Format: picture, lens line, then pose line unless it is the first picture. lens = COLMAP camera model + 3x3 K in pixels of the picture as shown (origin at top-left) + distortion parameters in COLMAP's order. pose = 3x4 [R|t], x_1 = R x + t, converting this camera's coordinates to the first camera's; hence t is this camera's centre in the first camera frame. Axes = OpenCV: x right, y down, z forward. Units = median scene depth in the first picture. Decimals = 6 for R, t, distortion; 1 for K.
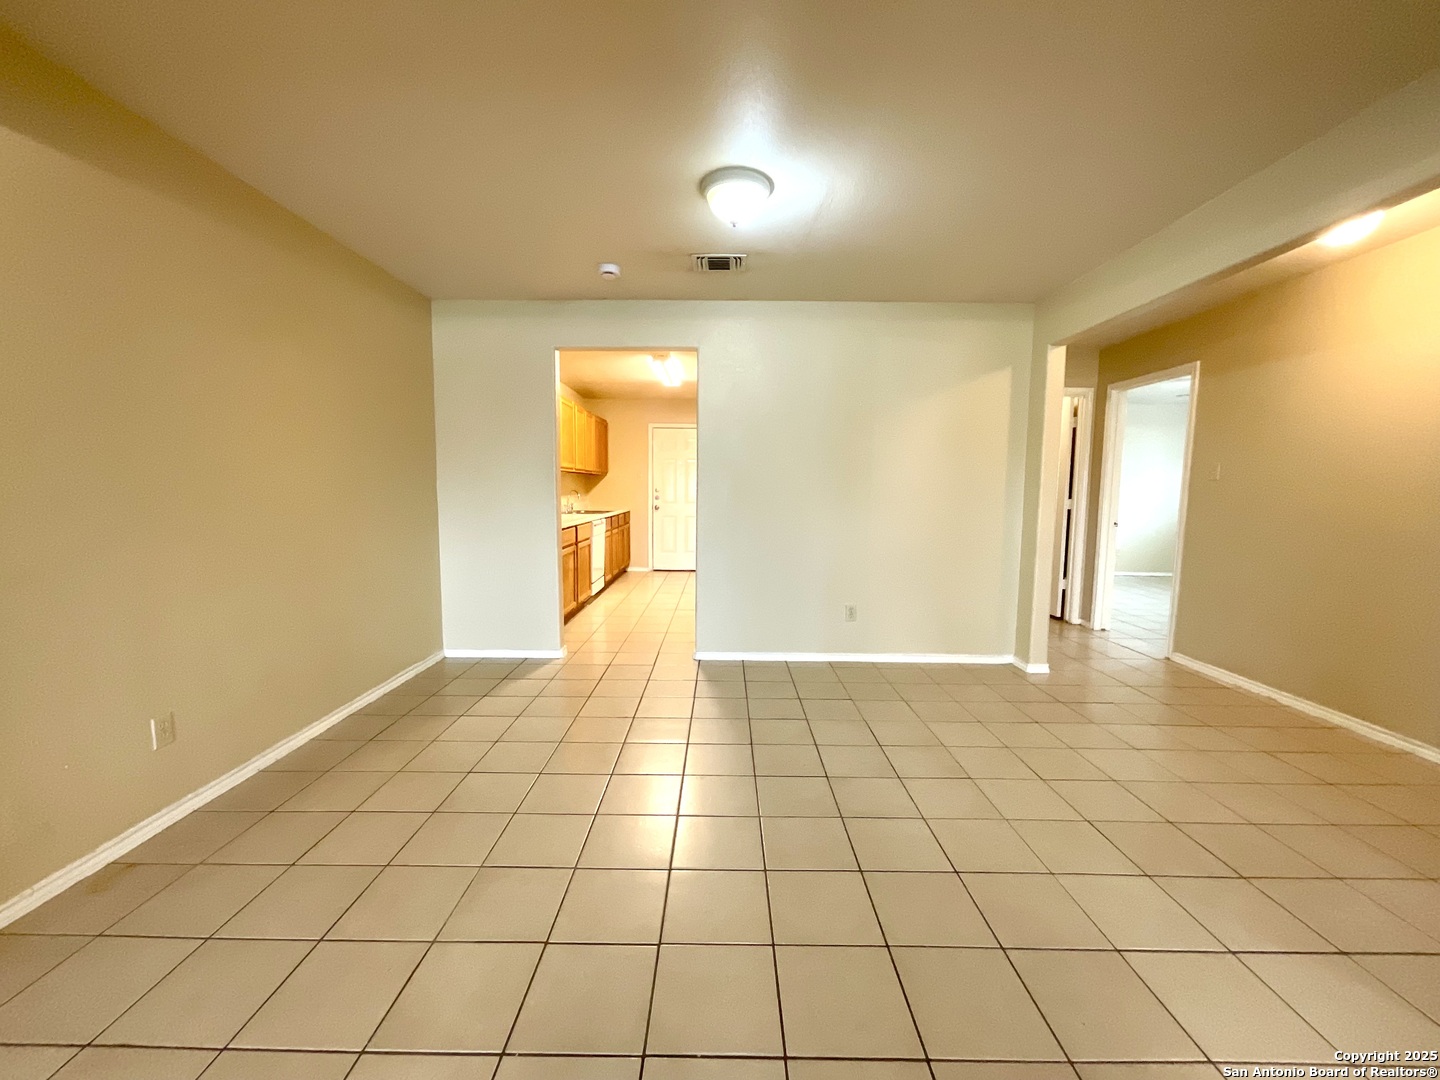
lens RADIAL K [[582.4, 0, 717.7], [0, 582.4, 543.6], [0, 0, 1]] dist [-0.005904, 0.001423]
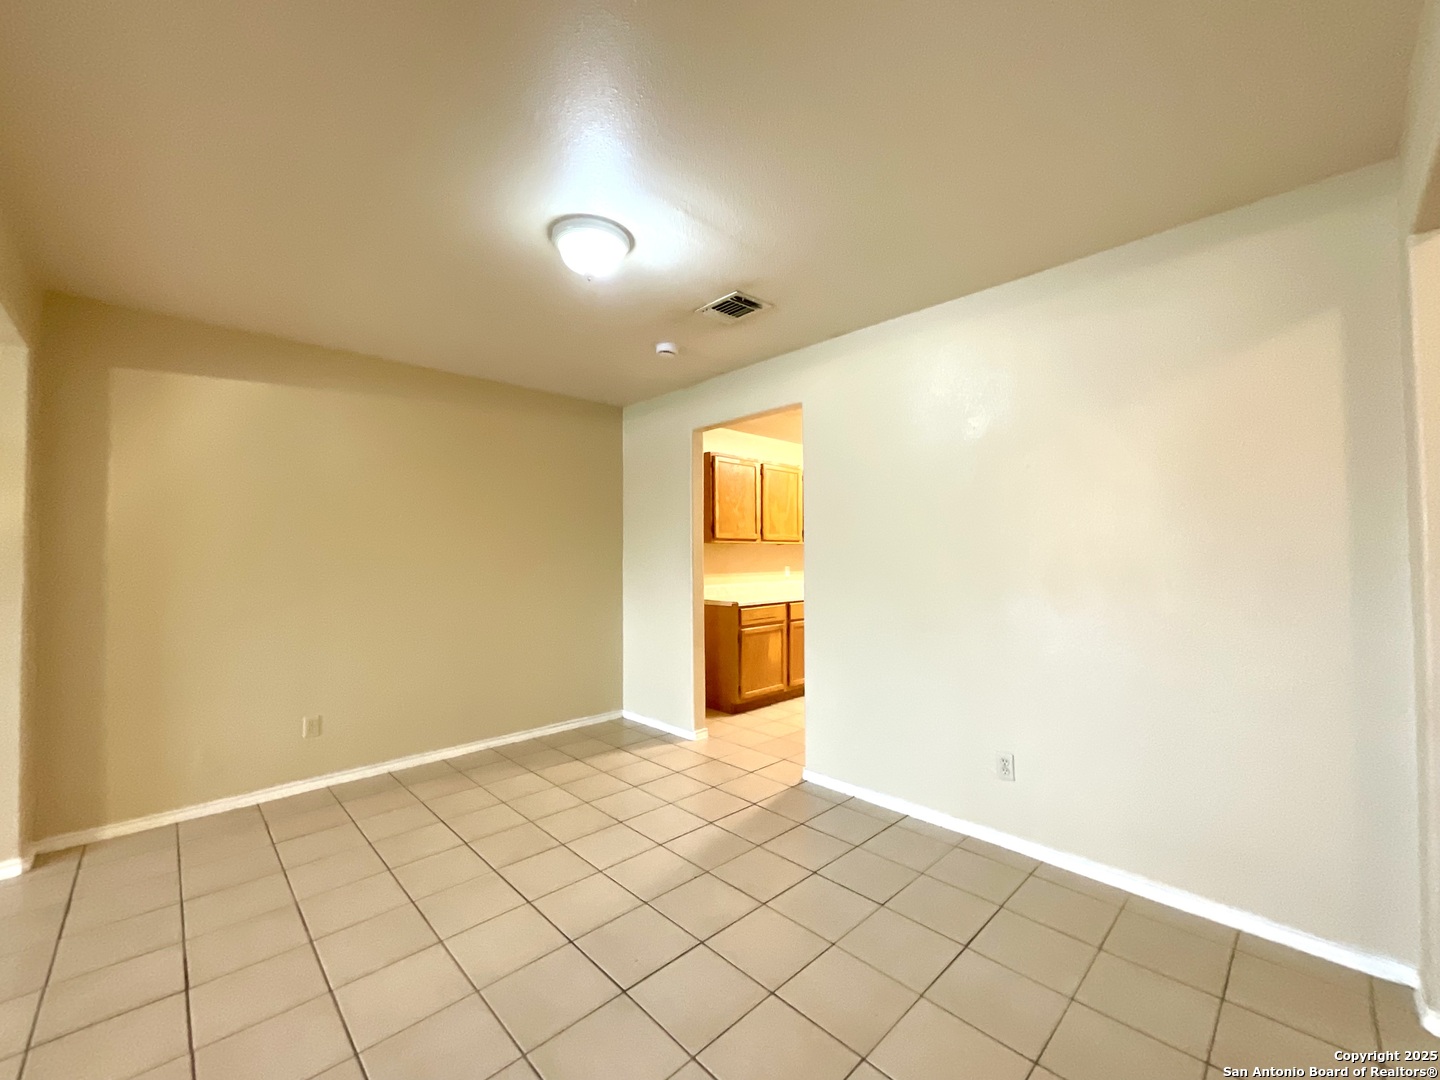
lens RADIAL K [[582.4, 0, 718.0], [0, 582.4, 538.3], [0, 0, 1]] dist [-0.005904, 0.001423]
pose [[0.700380, -0.031788, -0.713062, 0.355794], [-0.060078, 0.992837, -0.103269, -0.030542], [0.711238, 0.115167, 0.693454, 0.250394]]
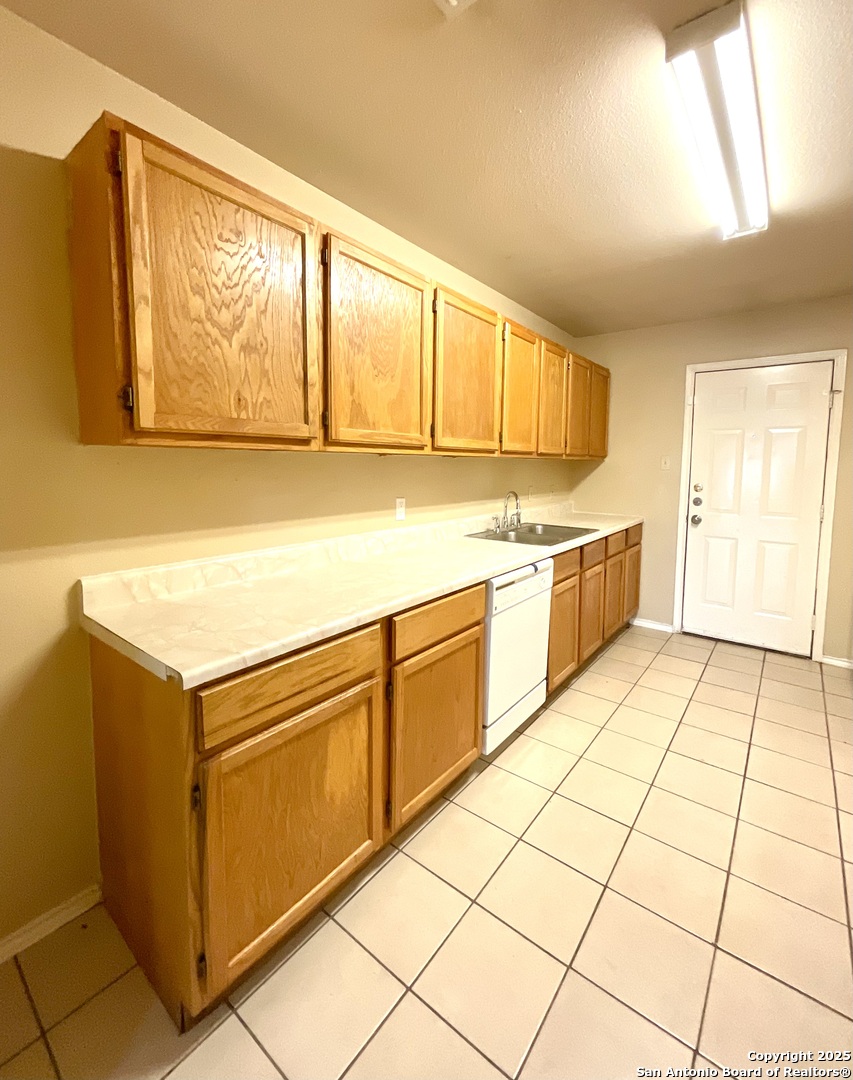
lens RADIAL K [[469.0, 0, 429.8], [0, 469.0, 498.7], [0, 0, 1]] dist [-0.006608, 0.002106]
pose [[0.794755, 0.045601, -0.605215, -0.061202], [-0.061258, 0.998108, -0.005238, -0.100434], [0.603831, 0.041237, 0.796045, 0.793551]]
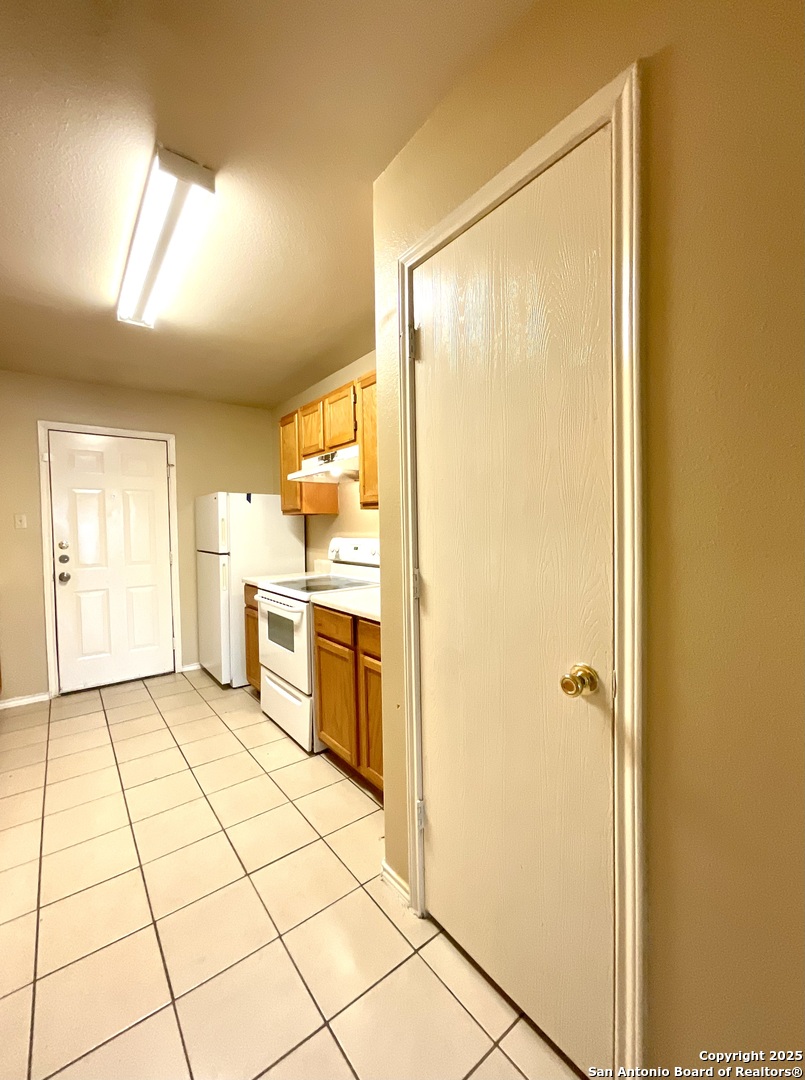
lens RADIAL K [[436.8, 0, 401.0], [0, 436.8, 540.5], [0, 0, 1]] dist [-0.005904, 0.001423]
pose [[0.782040, -0.043148, 0.621733, -0.172292], [0.083179, 0.995902, -0.035511, -0.087261], [-0.617653, 0.079487, 0.782424, 0.769549]]
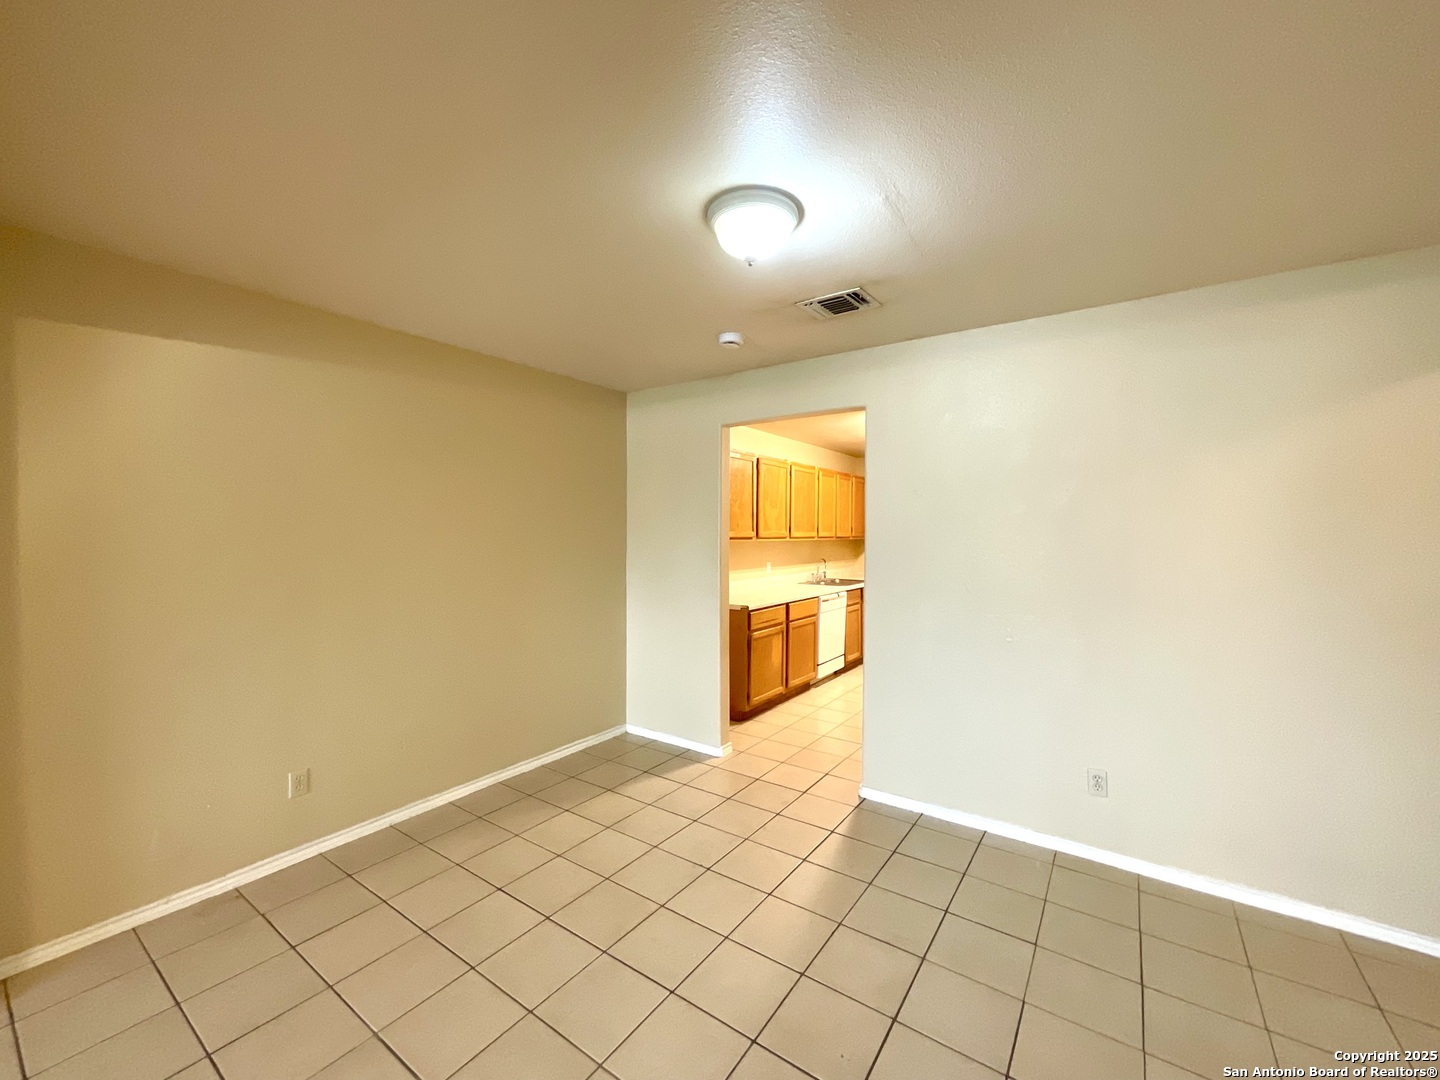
lens RADIAL K [[582.4, 0, 718.7], [0, 582.4, 540.2], [0, 0, 1]] dist [-0.005904, 0.001423]
pose [[0.823983, 0.003926, -0.566601, 0.189259], [-0.052214, 0.996247, -0.069028, -0.061201], [0.564204, 0.086463, 0.821096, 0.172340]]
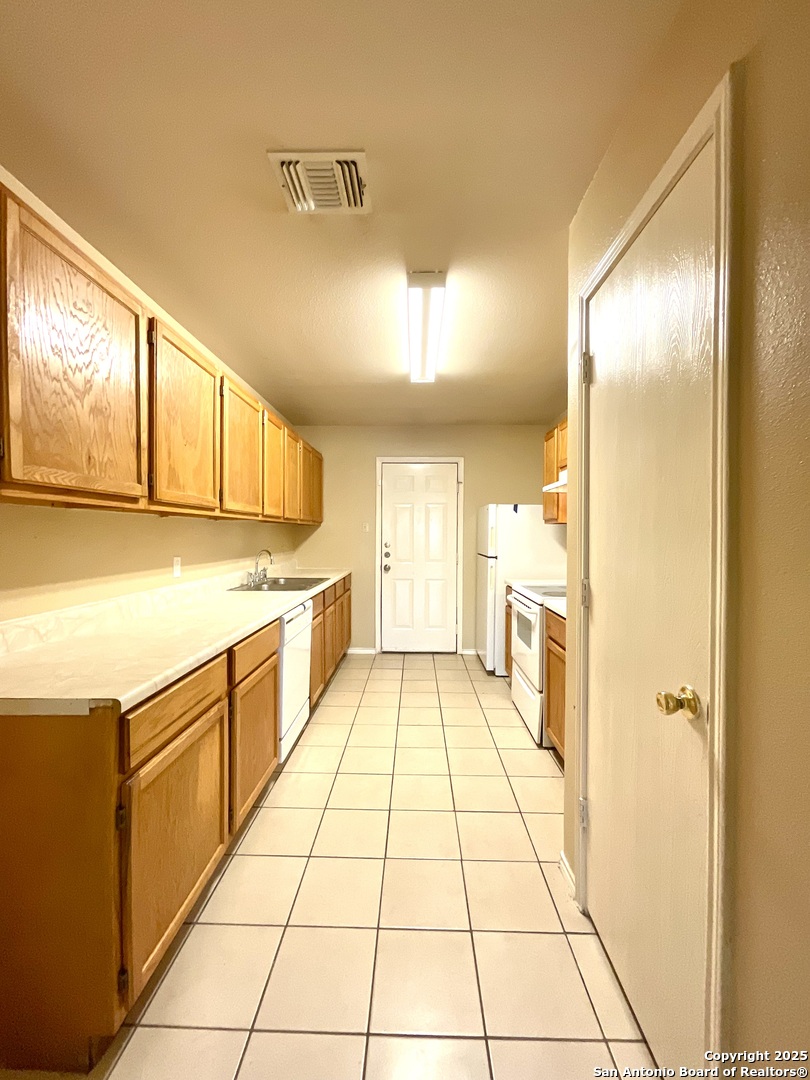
lens RADIAL K [[436.8, 0, 402.1], [0, 436.8, 538.6], [0, 0, 1]] dist [-0.005904, 0.001423]
pose [[0.999799, -0.004477, -0.019552, -0.116145], [0.002794, 0.996354, -0.085266, -0.081042], [0.019862, 0.085194, 0.996166, 0.689779]]
